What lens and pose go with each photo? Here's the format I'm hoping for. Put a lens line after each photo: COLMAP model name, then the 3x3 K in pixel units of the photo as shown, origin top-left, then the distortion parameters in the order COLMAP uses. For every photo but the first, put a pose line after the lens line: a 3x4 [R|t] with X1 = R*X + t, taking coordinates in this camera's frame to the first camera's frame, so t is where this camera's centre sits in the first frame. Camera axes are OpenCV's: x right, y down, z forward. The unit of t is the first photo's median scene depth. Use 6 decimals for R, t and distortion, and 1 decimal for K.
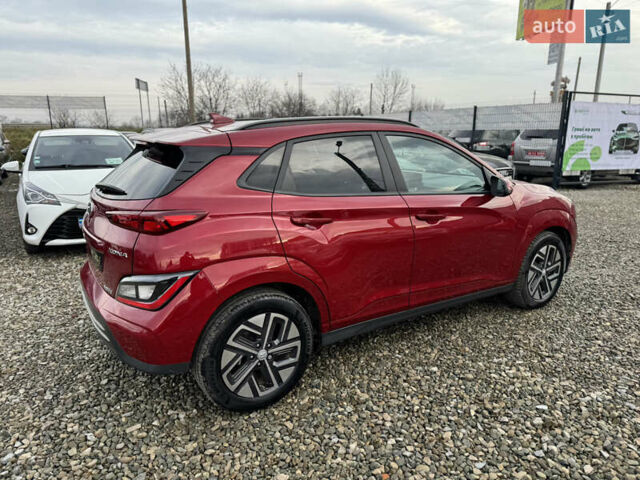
lens RADIAL K [[453.6, 0, 320.9], [0, 453.6, 241.5], [0, 0, 1]] dist [0.039628, -0.047412]
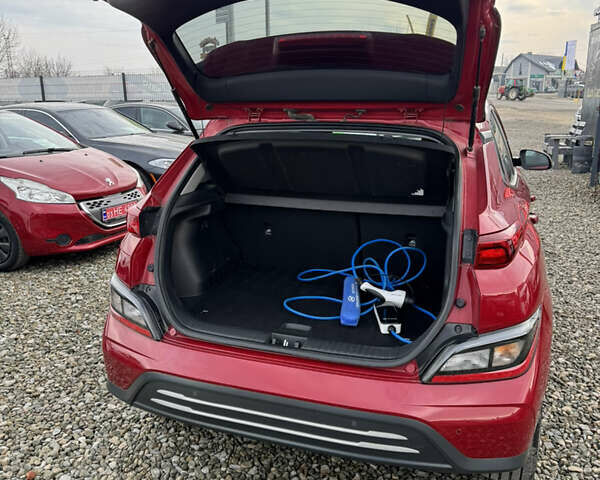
lens RADIAL K [[561.0, 0, 294.3], [0, 561.0, 238.8], [0, 0, 1]] dist [0.014004, 0.000000]
pose [[0.794647, -0.162350, 0.584960, -0.546519], [0.158237, 0.985661, 0.058602, -0.078015], [-0.586086, 0.045995, 0.808942, 0.253616]]
